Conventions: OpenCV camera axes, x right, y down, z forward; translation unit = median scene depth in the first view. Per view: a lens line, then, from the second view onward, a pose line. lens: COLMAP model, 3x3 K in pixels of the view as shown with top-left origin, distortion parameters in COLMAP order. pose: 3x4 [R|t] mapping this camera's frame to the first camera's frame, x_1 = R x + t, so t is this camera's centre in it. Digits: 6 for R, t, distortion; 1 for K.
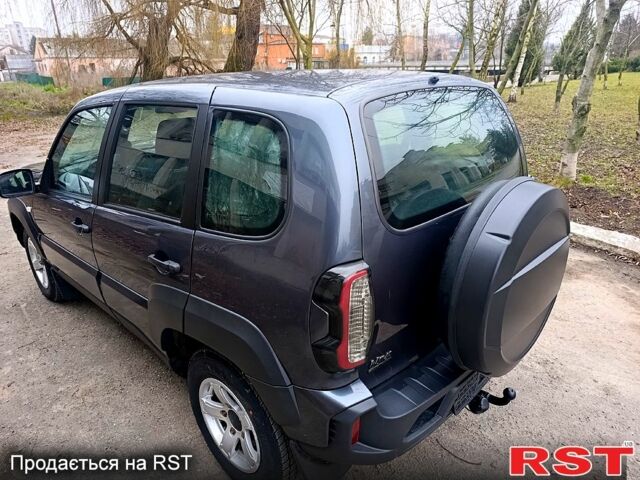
lens RADIAL K [[439.0, 0, 321.6], [0, 439.0, 239.3], [0, 0, 1]] dist [-0.001123, -0.006065]
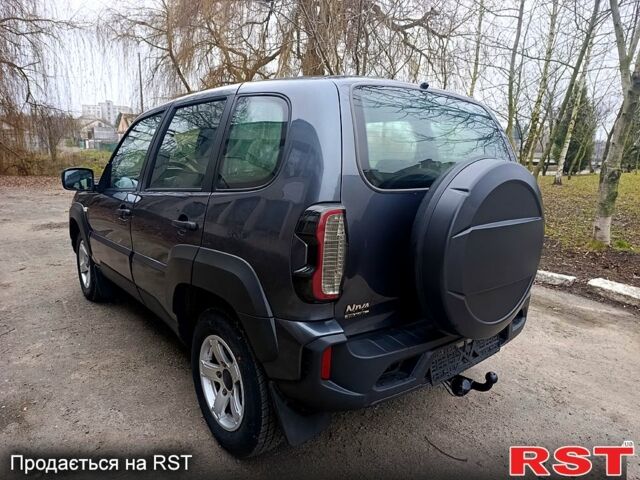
lens RADIAL K [[440.5, 0, 327.2], [0, 440.5, 239.5], [0, 0, 1]] dist [0.024715, -0.036812]
pose [[0.992451, 0.067958, -0.102089, 0.123407], [-0.085896, 0.979330, -0.183122, 0.240602], [0.087534, 0.190509, 0.977775, -0.092895]]
